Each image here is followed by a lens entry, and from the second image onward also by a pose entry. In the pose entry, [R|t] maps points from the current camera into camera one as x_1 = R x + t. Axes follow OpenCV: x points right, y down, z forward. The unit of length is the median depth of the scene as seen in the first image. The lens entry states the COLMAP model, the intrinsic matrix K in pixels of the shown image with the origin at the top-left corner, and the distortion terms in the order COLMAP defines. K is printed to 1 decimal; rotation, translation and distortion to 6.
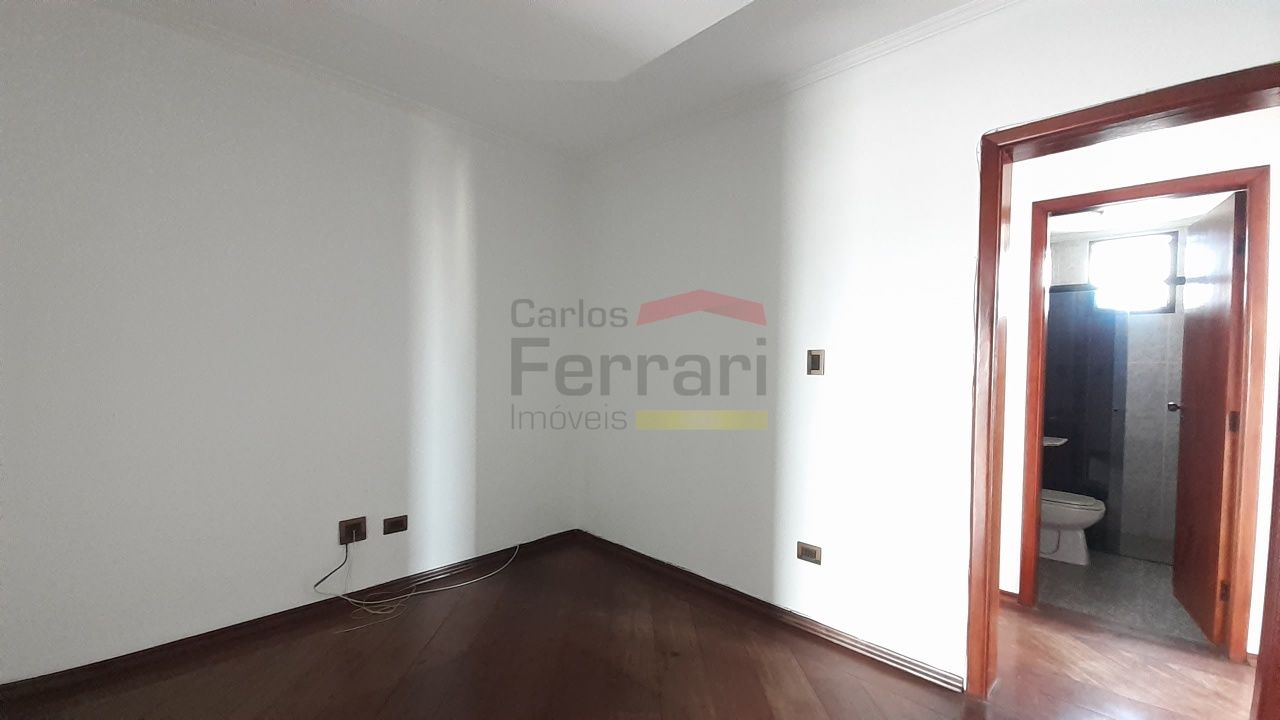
lens RADIAL K [[506.1, 0, 643.5], [0, 506.1, 362.0], [0, 0, 1]] dist [0.011268, -0.009330]
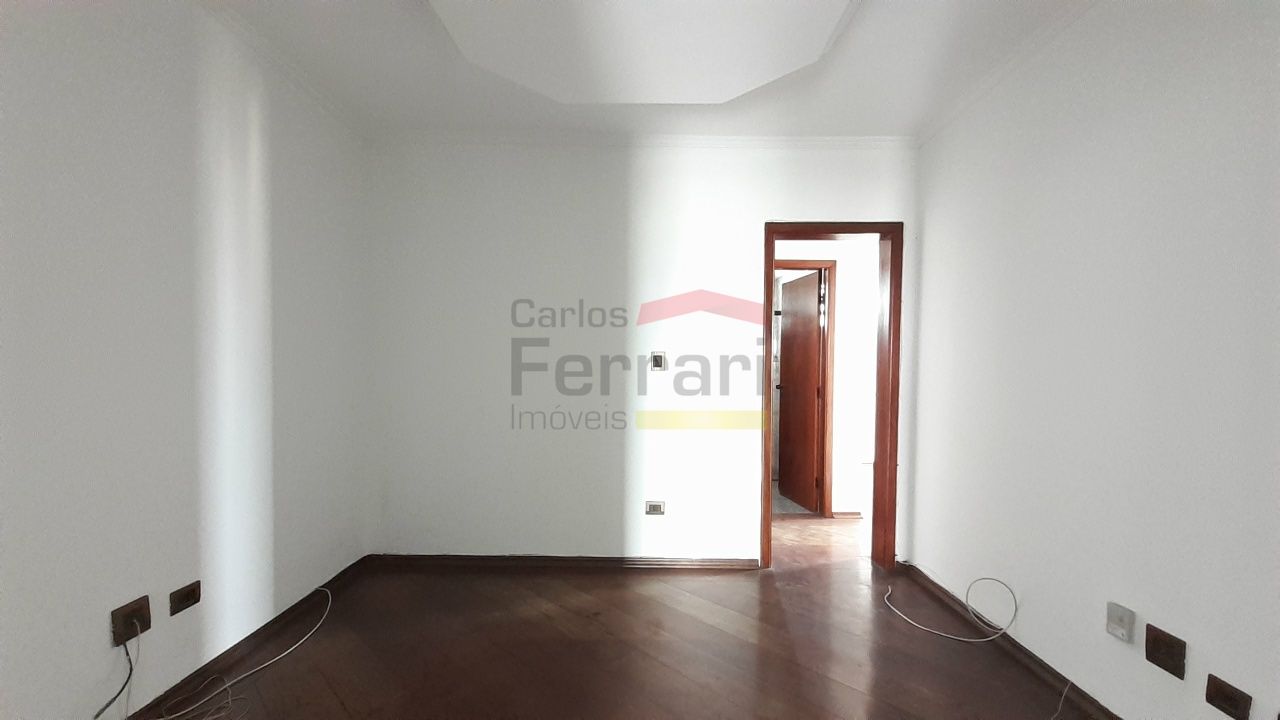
lens RADIAL K [[506.1, 0, 643.6], [0, 506.1, 367.2], [0, 0, 1]] dist [0.011268, -0.009330]
pose [[0.717266, -0.006089, 0.696773, -0.572948], [-0.001025, 0.999952, 0.009793, 0.001189], [-0.696799, -0.007738, 0.717225, 0.085793]]
